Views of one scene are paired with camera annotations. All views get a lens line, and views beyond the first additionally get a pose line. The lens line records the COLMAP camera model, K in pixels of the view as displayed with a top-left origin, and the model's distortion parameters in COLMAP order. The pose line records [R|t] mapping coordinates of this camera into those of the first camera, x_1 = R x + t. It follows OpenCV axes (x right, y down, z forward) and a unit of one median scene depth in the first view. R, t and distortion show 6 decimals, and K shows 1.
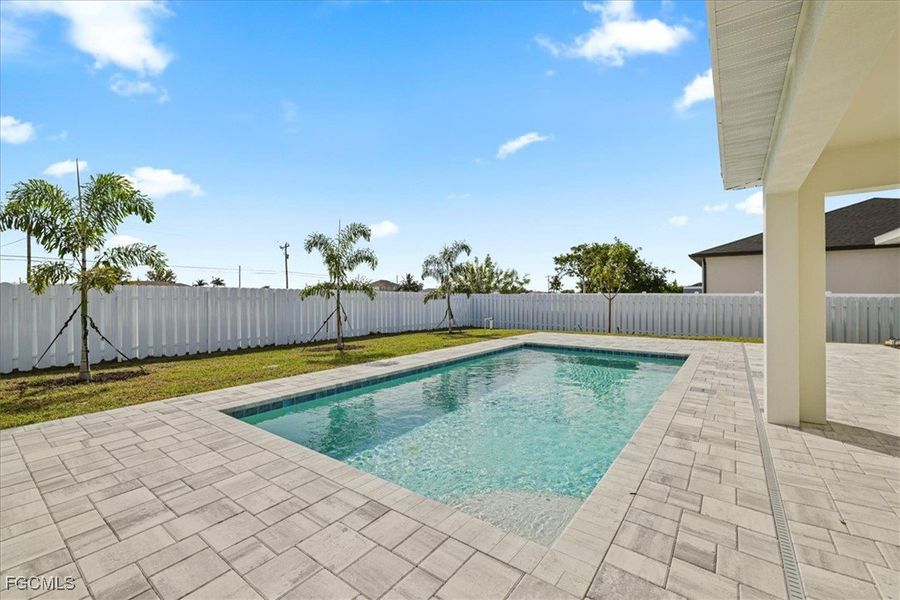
lens RADIAL K [[376.9, 0, 442.9], [0, 376.9, 299.0], [0, 0, 1]] dist [0.001789, 0.000118]
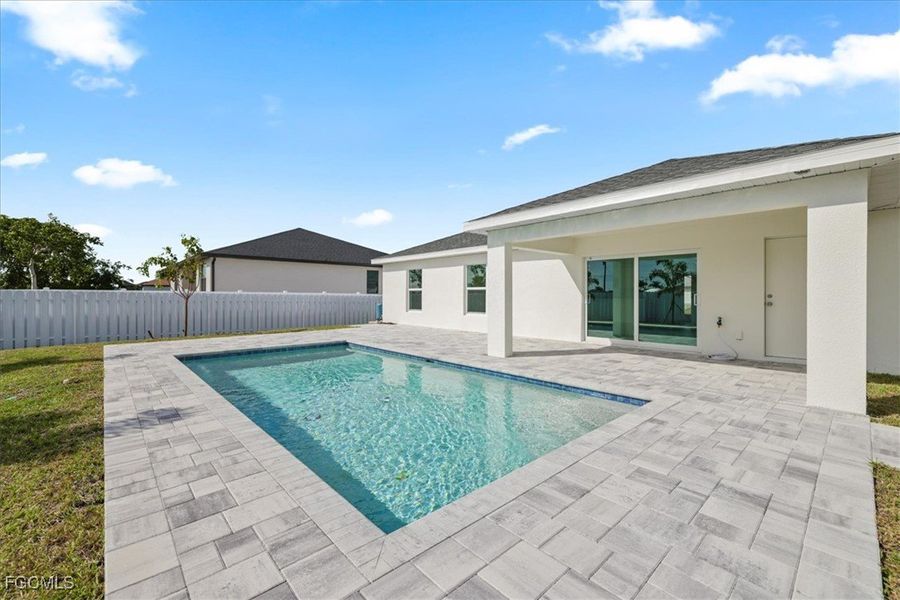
lens RADIAL K [[376.9, 0, 449.2], [0, 376.9, 297.4], [0, 0, 1]] dist [0.001789, 0.000118]
pose [[0.178644, -0.005361, 0.983899, -0.299725], [0.007036, 0.999967, 0.004171, 0.000550], [-0.983889, 0.006177, 0.178676, 0.242616]]
